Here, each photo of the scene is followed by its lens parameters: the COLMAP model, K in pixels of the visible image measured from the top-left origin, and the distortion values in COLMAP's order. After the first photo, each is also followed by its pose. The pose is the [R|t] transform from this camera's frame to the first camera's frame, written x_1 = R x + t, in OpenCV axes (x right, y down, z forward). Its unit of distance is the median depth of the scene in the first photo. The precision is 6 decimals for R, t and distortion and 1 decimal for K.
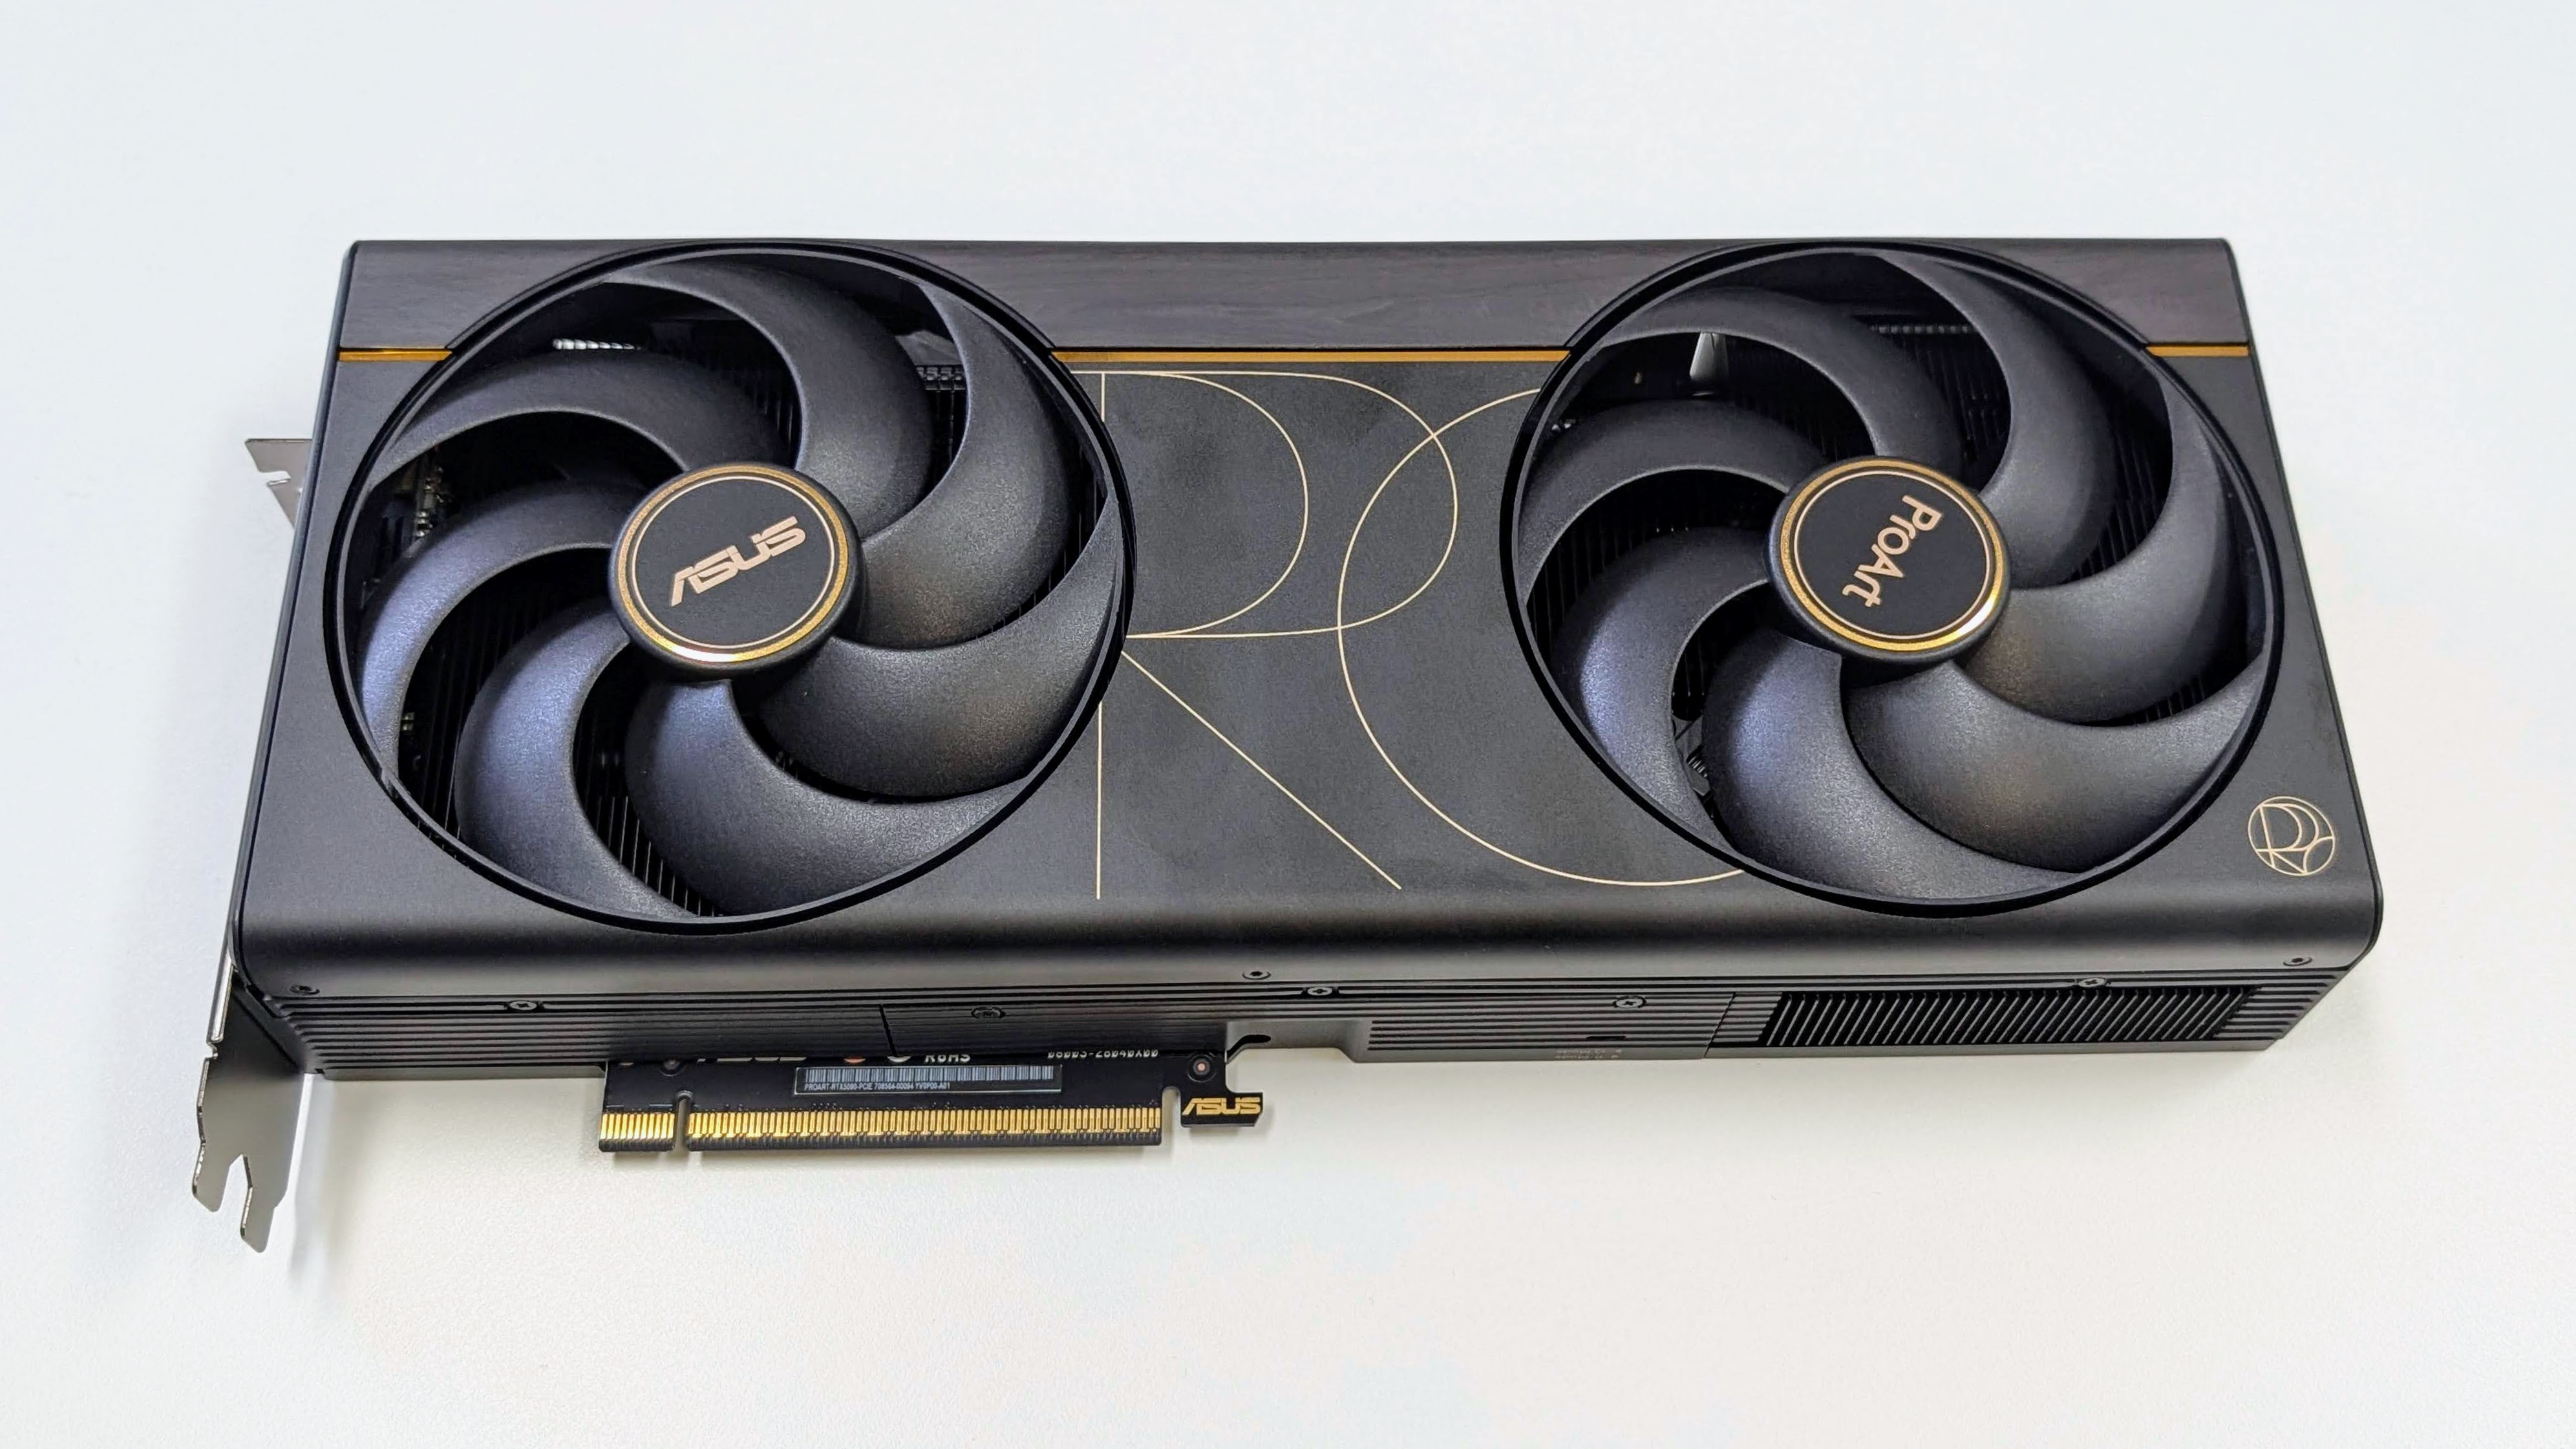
lens RADIAL K [[2450.8, 0, 1295.5], [0, 2450.8, 638.0], [0, 0, 1]] dist [0.064655, -0.172129]
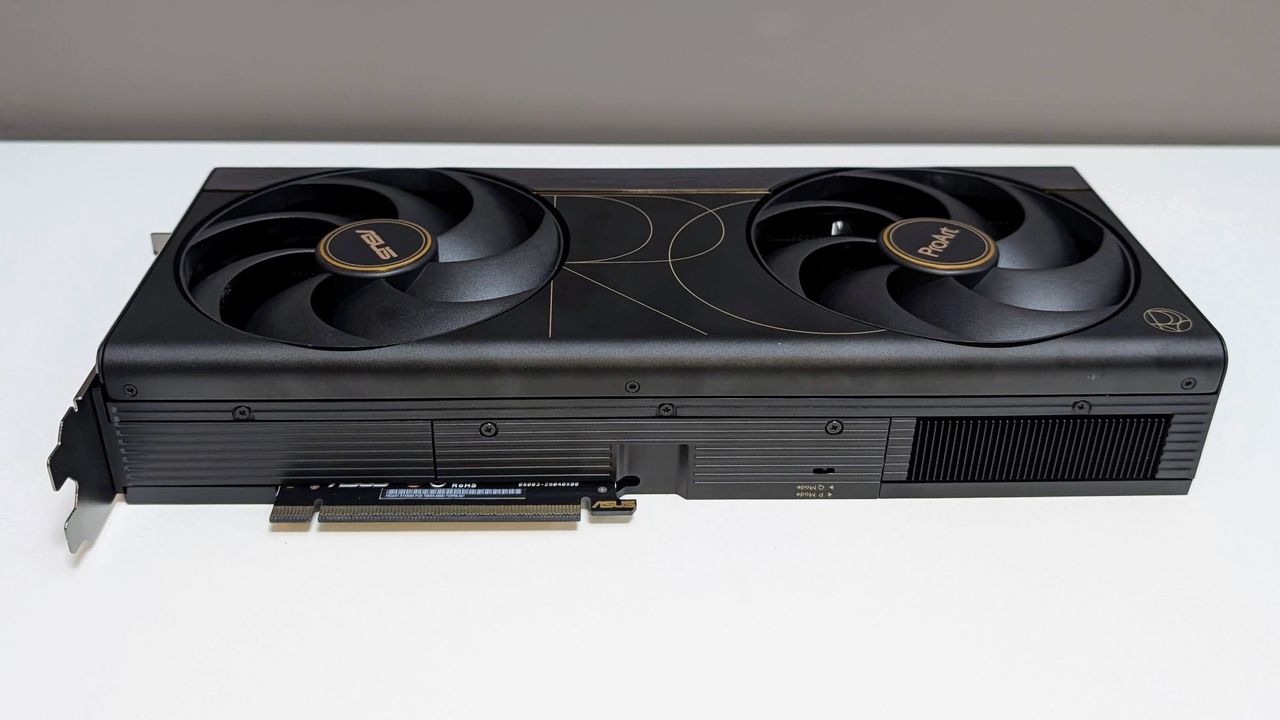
lens RADIAL K [[1125.5, 0, 611.3], [0, 1125.5, 299.9], [0, 0, 1]] dist [0.003982, -0.004239]
pose [[0.999758, -0.016973, -0.013992, -0.018011], [0.007382, 0.858073, -0.513475, 0.487321], [0.020722, 0.513247, 0.857991, 0.212979]]
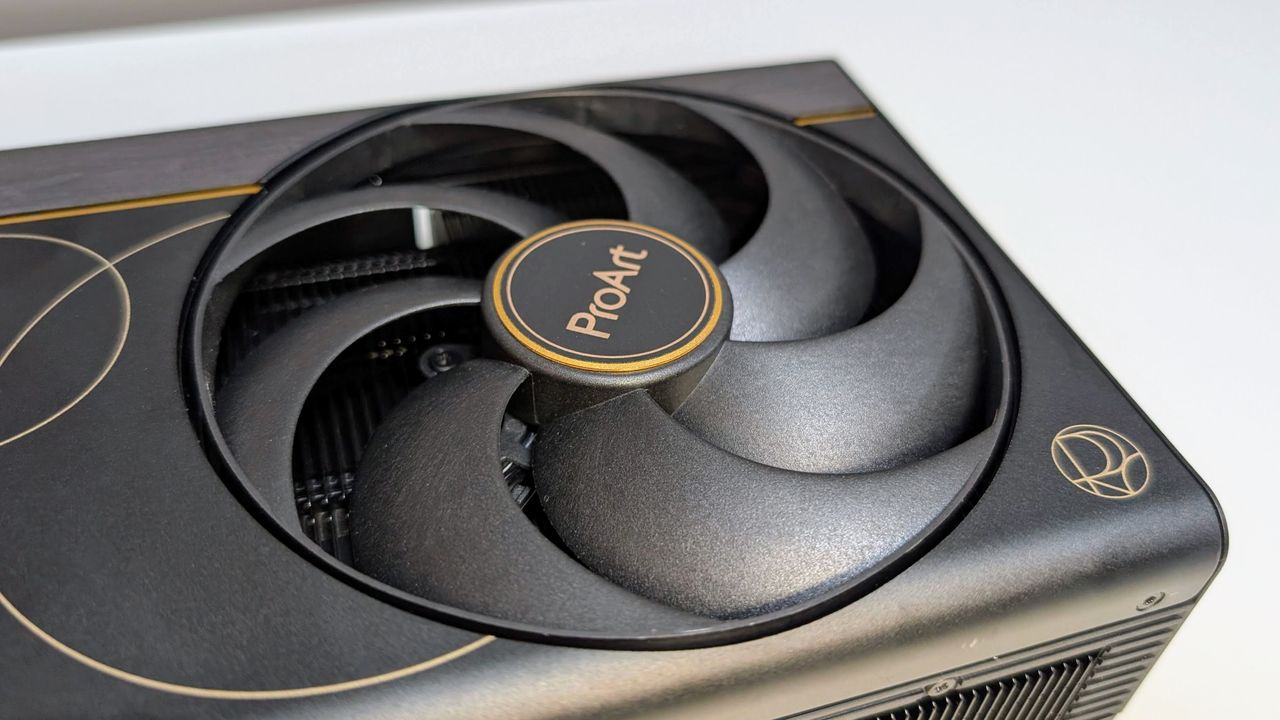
lens RADIAL K [[1055.7, 0, 606.0], [0, 1055.7, 376.2], [0, 0, 1]] dist [0.003487, -0.090682]
pose [[0.963842, -0.174931, 0.201016, 0.153298], [0.224941, 0.938541, -0.261807, 0.104438], [-0.142864, 0.297558, 0.943954, 0.622726]]
